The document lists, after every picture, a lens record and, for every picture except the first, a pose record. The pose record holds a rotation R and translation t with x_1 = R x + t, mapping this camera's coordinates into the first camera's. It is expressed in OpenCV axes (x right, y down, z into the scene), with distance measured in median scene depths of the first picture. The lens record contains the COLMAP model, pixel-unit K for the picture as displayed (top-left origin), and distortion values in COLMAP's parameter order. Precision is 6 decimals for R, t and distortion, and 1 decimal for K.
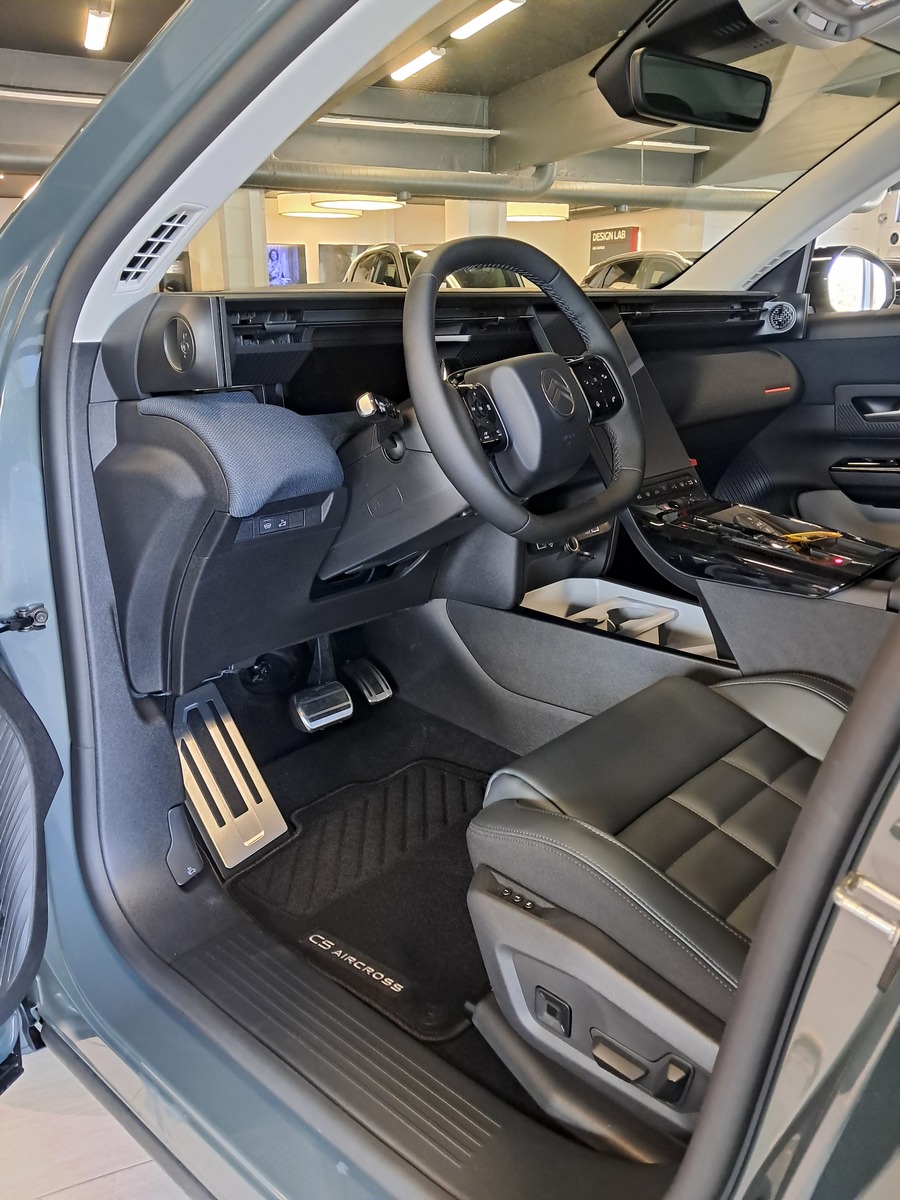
lens RADIAL K [[940.0, 0, 450.8], [0, 940.0, 619.4], [0, 0, 1]] dist [-0.004376, -0.003994]
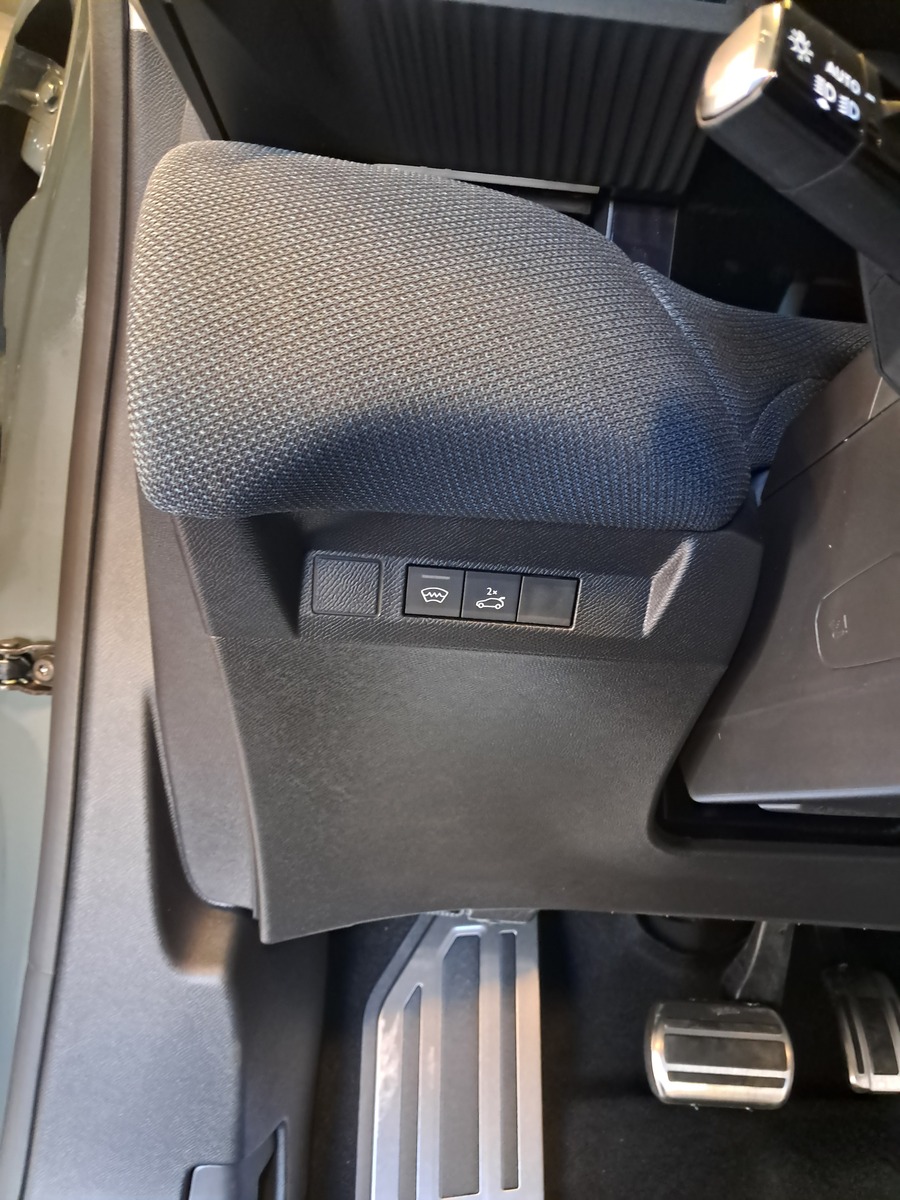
lens RADIAL K [[940.0, 0, 450.8], [0, 940.0, 619.4], [0, 0, 1]] dist [-0.004376, -0.003994]
pose [[0.720165, 0.232890, -0.653548, 0.014943], [-0.302559, 0.953110, 0.006239, -0.069242], [0.624356, 0.193244, 0.756860, 0.556498]]
